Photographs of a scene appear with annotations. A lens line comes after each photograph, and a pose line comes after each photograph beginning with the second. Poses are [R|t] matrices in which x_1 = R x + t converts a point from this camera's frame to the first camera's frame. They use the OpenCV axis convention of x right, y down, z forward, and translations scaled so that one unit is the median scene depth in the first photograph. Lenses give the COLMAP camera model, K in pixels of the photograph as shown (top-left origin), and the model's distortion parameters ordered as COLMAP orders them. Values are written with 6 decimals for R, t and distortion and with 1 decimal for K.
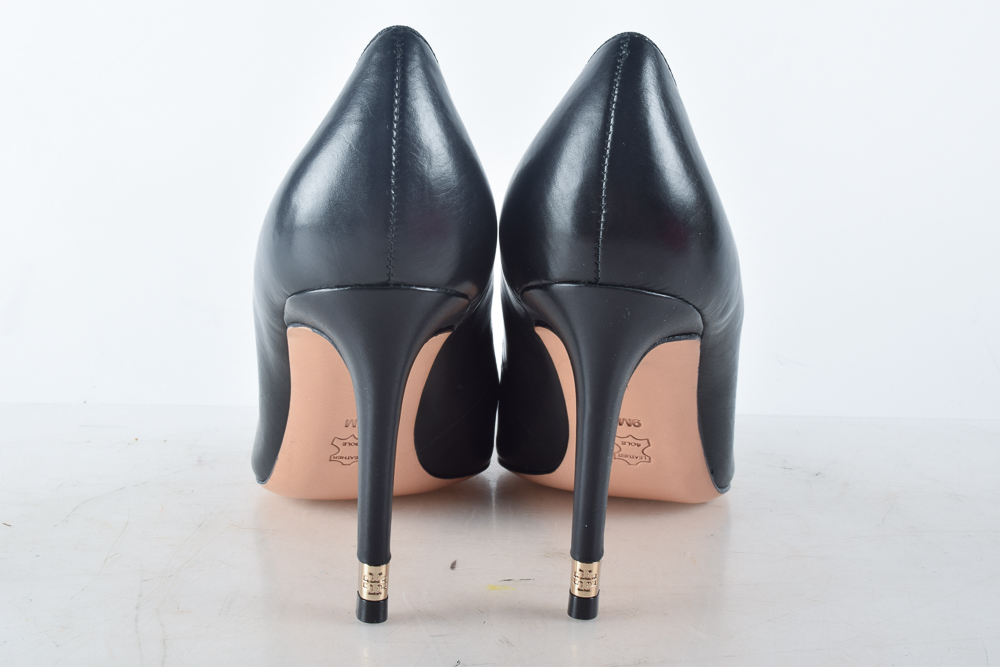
lens RADIAL K [[1462.0, 0, 503.8], [0, 1462.0, 332.6], [0, 0, 1]] dist [-0.006429, 0.000000]
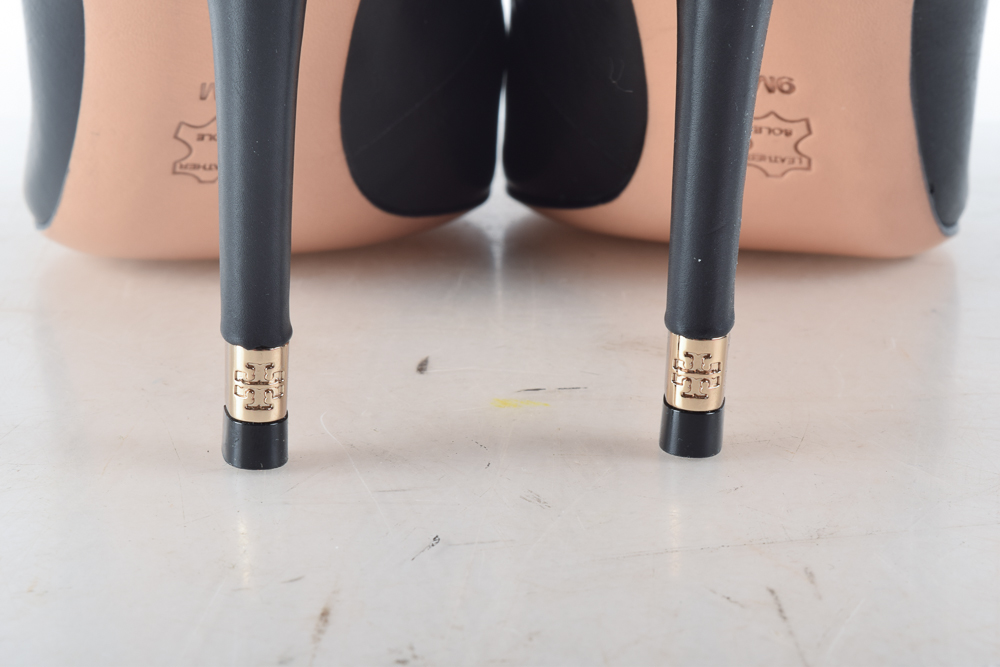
lens RADIAL K [[2366.2, 0, 498.7], [0, 2366.2, 333.4], [0, 0, 1]] dist [0.088816, 0.000000]
pose [[0.999901, -0.013915, -0.002251, -0.006913], [0.014071, 0.994802, 0.100852, 0.069768], [0.000836, -0.100873, 0.994899, 0.207426]]
